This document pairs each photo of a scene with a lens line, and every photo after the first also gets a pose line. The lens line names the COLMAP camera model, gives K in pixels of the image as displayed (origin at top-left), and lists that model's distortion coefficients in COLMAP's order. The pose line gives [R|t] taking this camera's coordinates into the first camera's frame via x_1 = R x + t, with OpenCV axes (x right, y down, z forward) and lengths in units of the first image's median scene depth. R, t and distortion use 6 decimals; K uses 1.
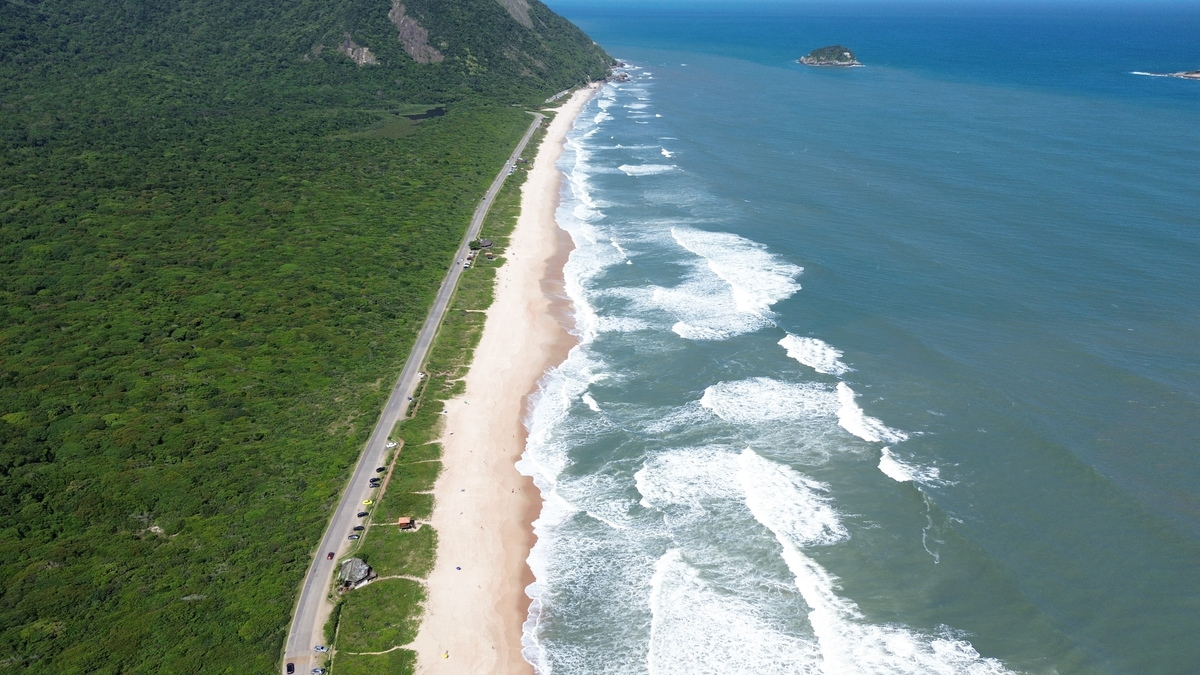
lens RADIAL K [[849.1, 0, 595.2], [0, 849.1, 341.7], [0, 0, 1]] dist [0.070391, -0.075412]
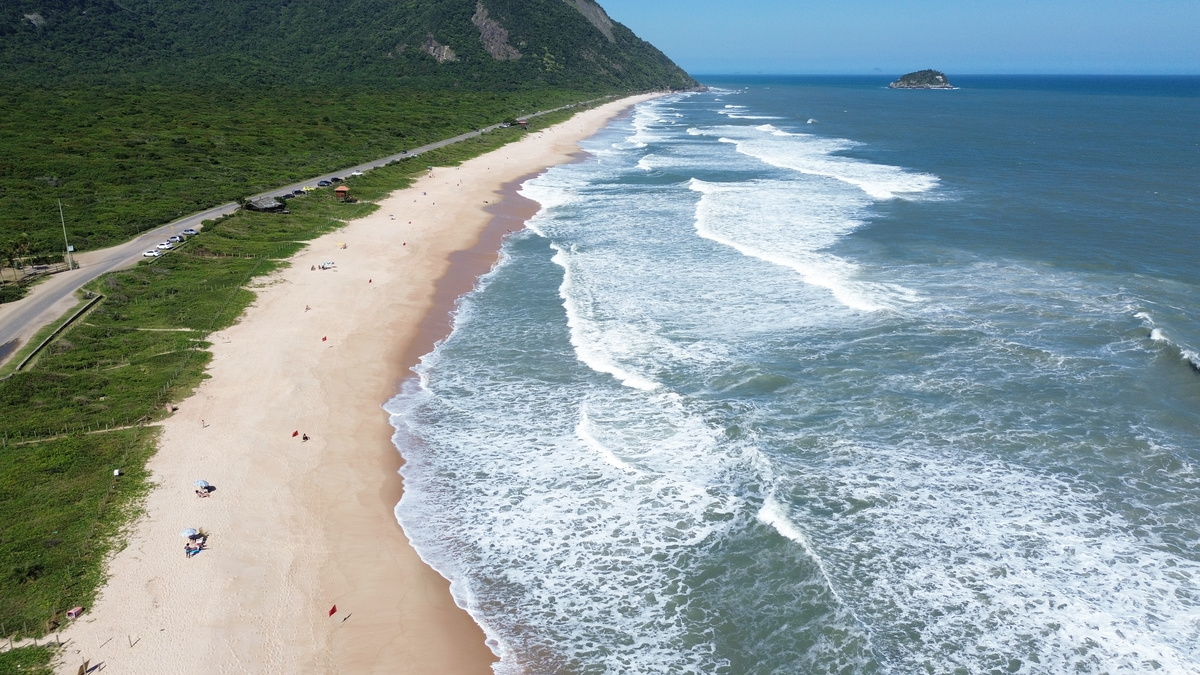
lens RADIAL K [[849.1, 0, 593.0], [0, 849.1, 336.1], [0, 0, 1]] dist [0.070391, -0.075412]
pose [[0.994239, 0.036338, -0.100839, 0.042649], [-0.044578, 0.995741, -0.080706, 0.160579], [0.097476, 0.084737, 0.991624, 0.082379]]
